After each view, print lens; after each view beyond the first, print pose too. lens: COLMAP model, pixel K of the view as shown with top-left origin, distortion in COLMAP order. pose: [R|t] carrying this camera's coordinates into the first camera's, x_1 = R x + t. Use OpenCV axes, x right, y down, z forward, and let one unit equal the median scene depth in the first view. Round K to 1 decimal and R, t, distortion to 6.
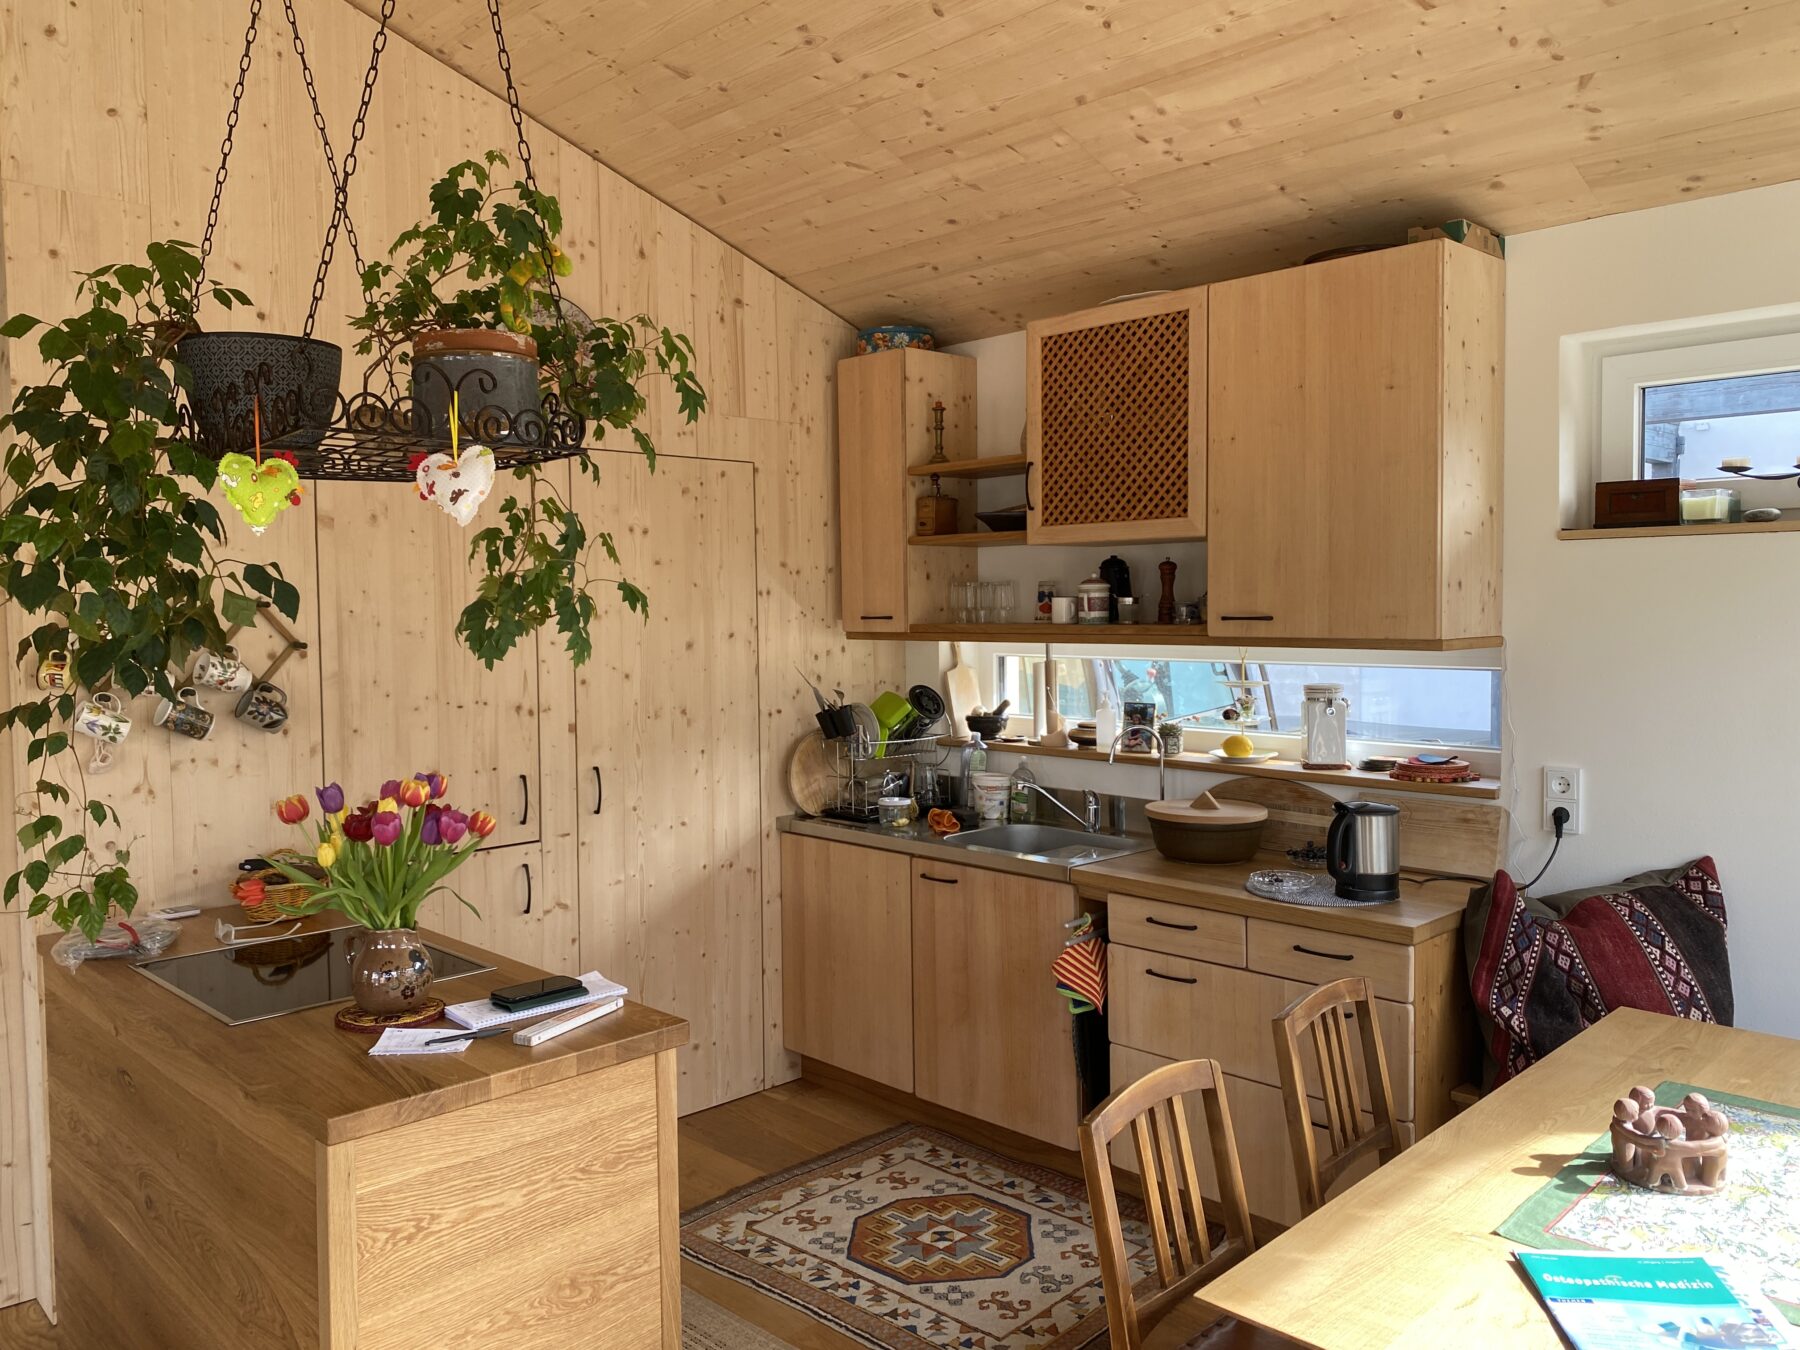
lens RADIAL K [[1370.6, 0, 896.4], [0, 1370.6, 665.5], [0, 0, 1]] dist [0.020897, -0.008342]
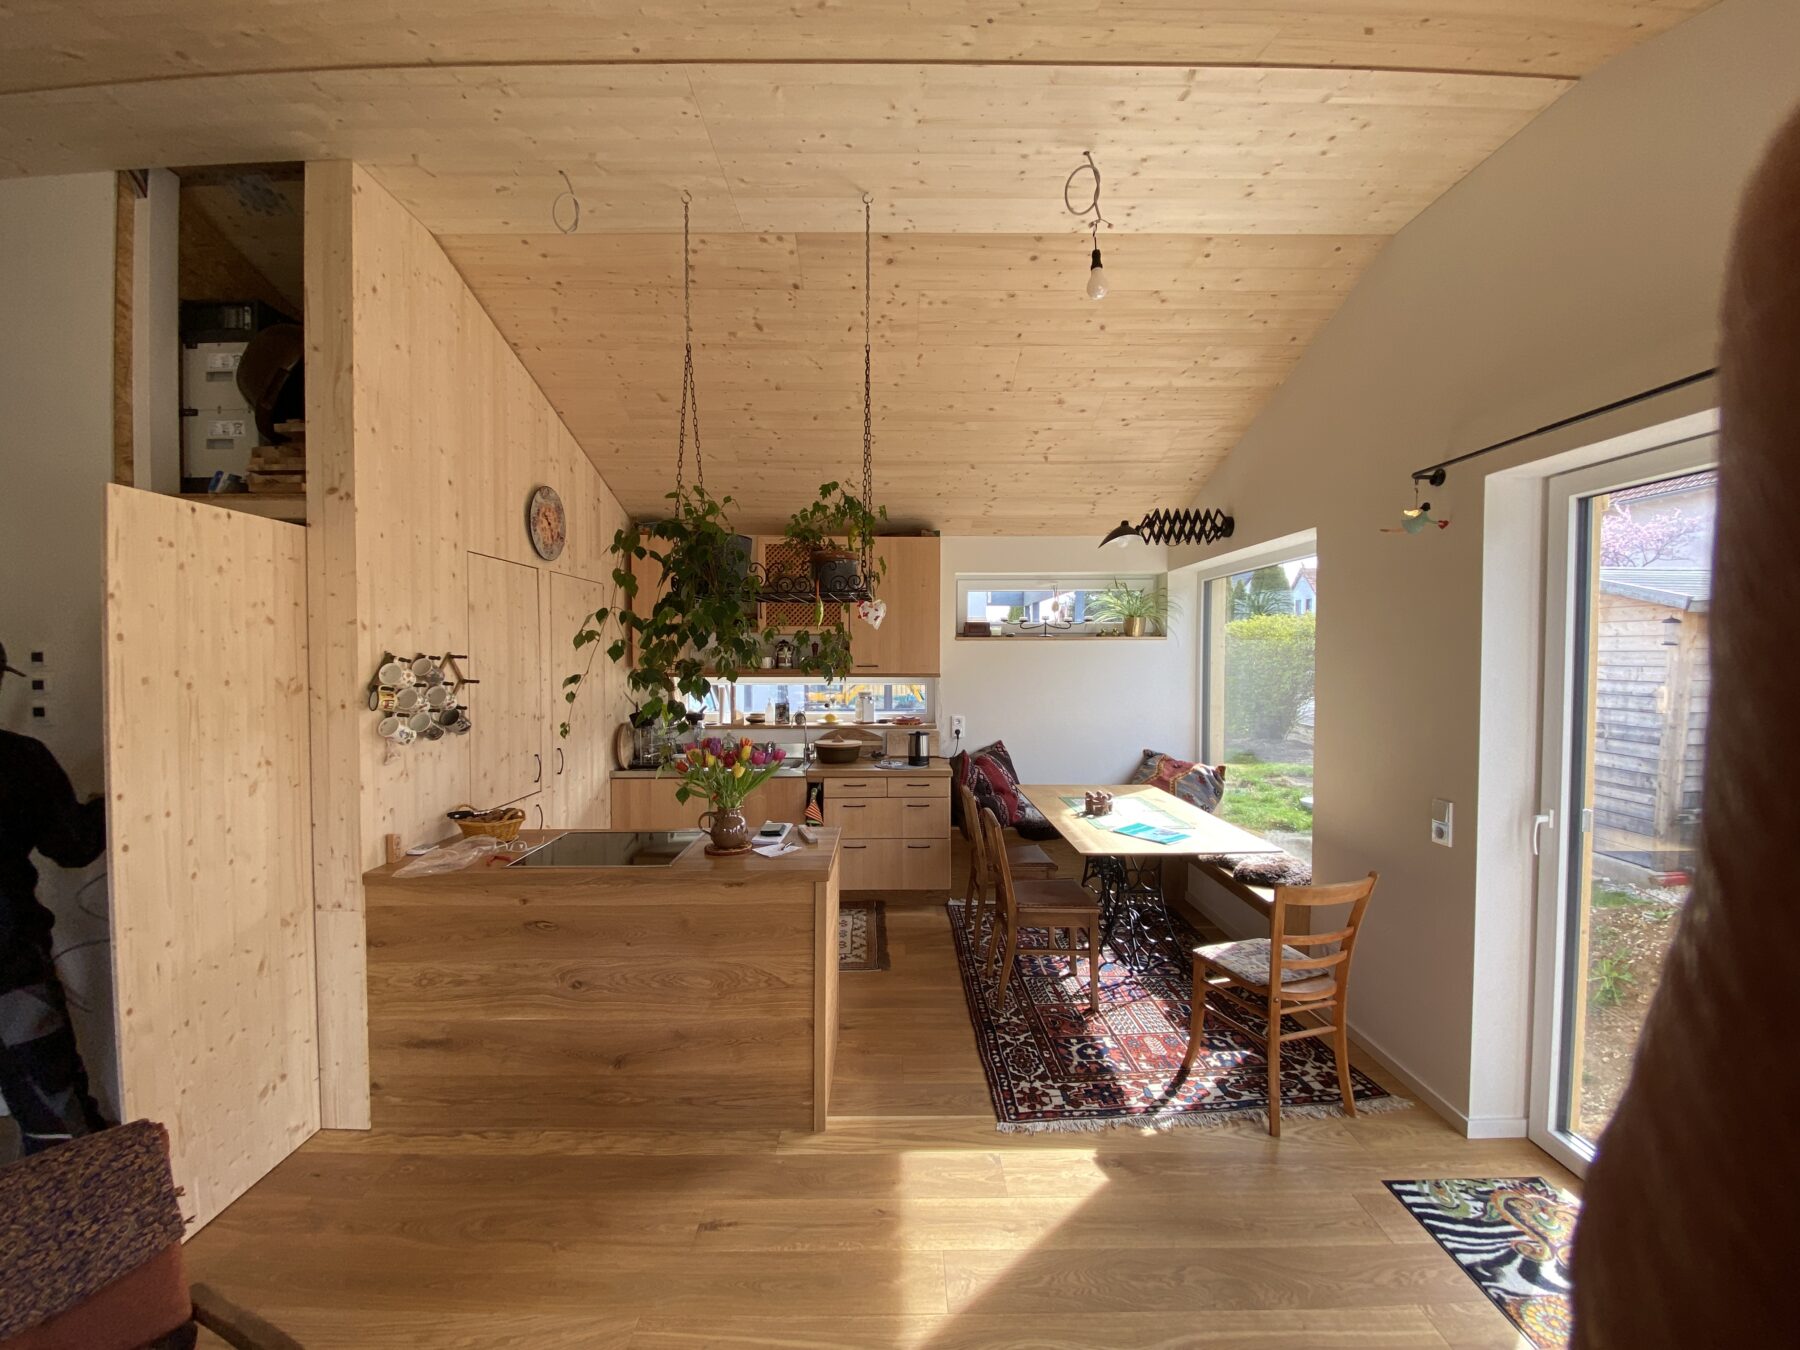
lens RADIAL K [[729.2, 0, 898.0], [0, 729.2, 677.2], [0, 0, 1]] dist [0.000420, -0.000077]
pose [[0.683569, -0.010340, 0.729812, -0.705602], [0.028549, 0.999513, -0.012579, 0.005913], [-0.729327, 0.029434, 0.683532, 0.015298]]
